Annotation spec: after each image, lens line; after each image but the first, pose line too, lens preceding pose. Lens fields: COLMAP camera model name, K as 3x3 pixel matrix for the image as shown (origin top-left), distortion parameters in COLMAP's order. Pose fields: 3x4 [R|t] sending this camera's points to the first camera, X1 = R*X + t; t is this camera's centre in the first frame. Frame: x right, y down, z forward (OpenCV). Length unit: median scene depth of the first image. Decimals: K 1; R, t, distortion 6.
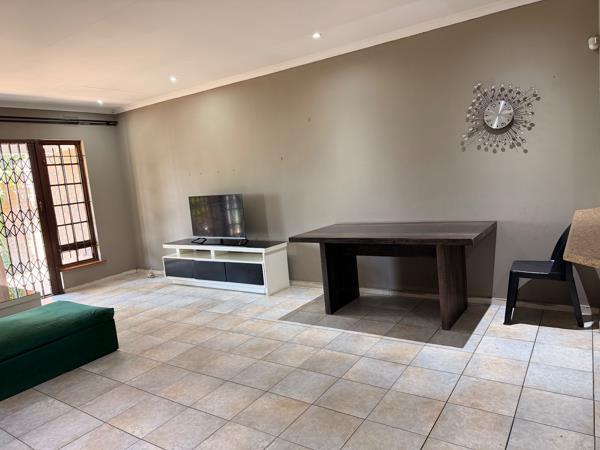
lens RADIAL K [[418.4, 0, 297.8], [0, 418.4, 226.4], [0, 0, 1]] dist [0.084803, -0.121159]
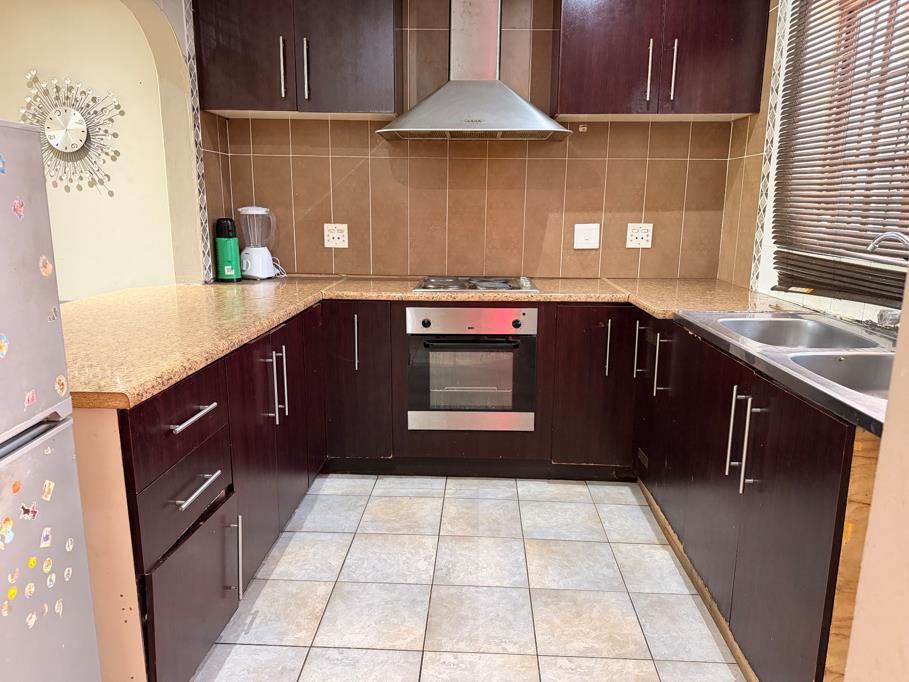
lens RADIAL K [[635.7, 0, 449.7], [0, 635.7, 338.8], [0, 0, 1]] dist [0.043250, -0.045656]
pose [[0.846952, -0.011710, 0.531541, 0.338154], [-0.017468, 0.998605, 0.049834, -0.011299], [-0.531383, -0.051493, 0.845566, -0.078844]]
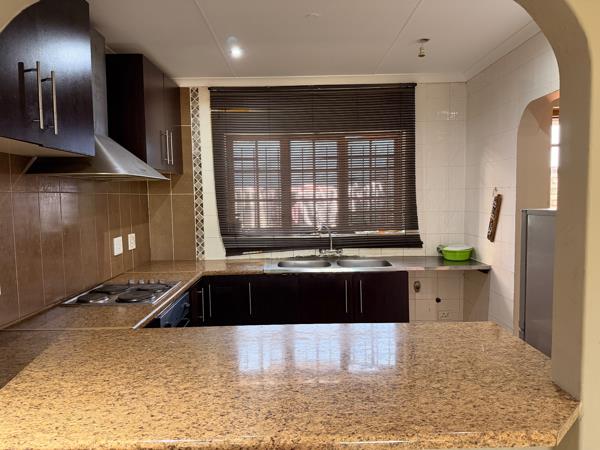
lens RADIAL K [[418.4, 0, 297.8], [0, 418.4, 226.4], [0, 0, 1]] dist [0.084803, -0.121159]
pose [[-0.569521, 0.044611, 0.820765, 0.118681], [0.175184, 0.982173, 0.068175, -0.121248], [-0.803092, 0.182612, -0.567183, 0.605610]]
